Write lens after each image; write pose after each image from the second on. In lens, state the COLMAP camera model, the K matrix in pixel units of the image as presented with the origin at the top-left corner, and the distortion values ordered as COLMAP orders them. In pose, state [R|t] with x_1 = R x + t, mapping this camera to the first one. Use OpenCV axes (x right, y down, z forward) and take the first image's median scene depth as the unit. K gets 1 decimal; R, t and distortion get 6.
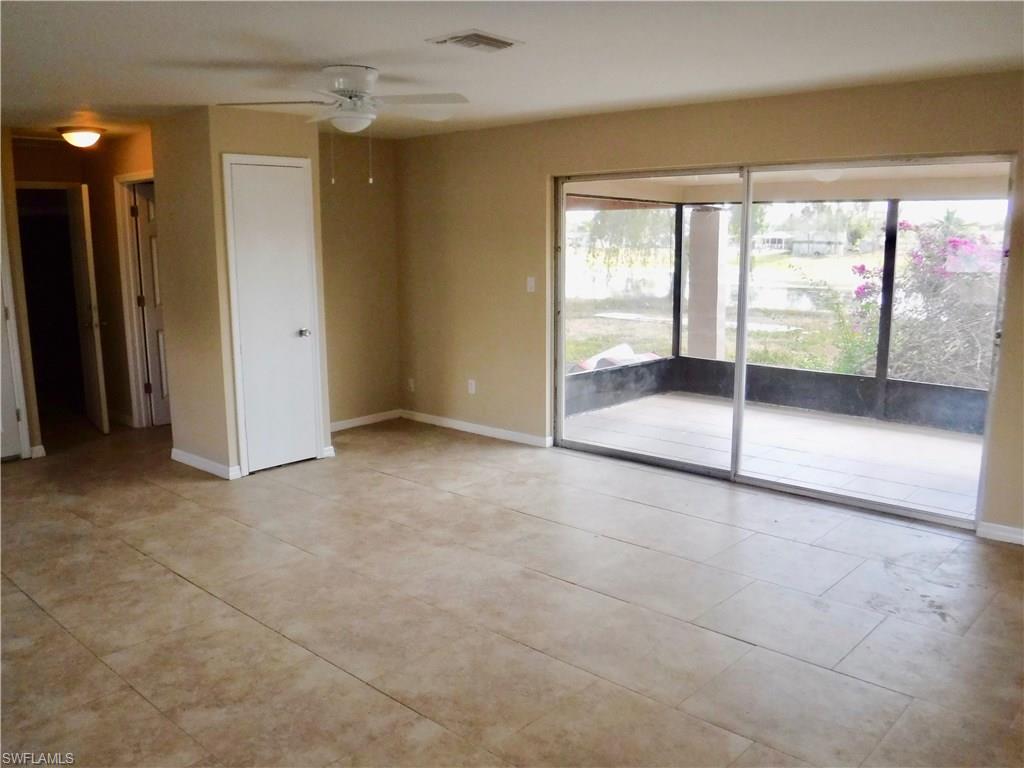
lens RADIAL K [[839.7, 0, 514.0], [0, 839.7, 384.9], [0, 0, 1]] dist [-0.083836, 0.001649]
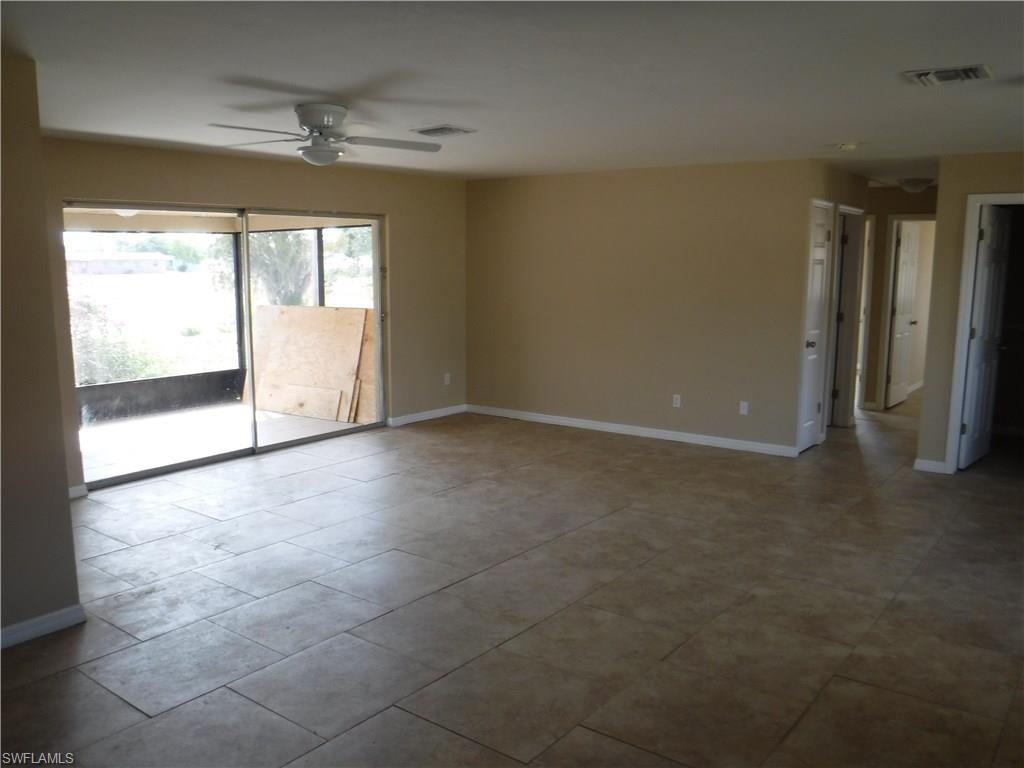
lens RADIAL K [[839.7, 0, 513.9], [0, 839.7, 387.3], [0, 0, 1]] dist [-0.083836, 0.001649]
pose [[-0.088794, -0.144937, 0.985449, -1.643296], [0.163280, 0.973855, 0.157945, -0.193876], [-0.982576, 0.174929, -0.062807, 1.091003]]
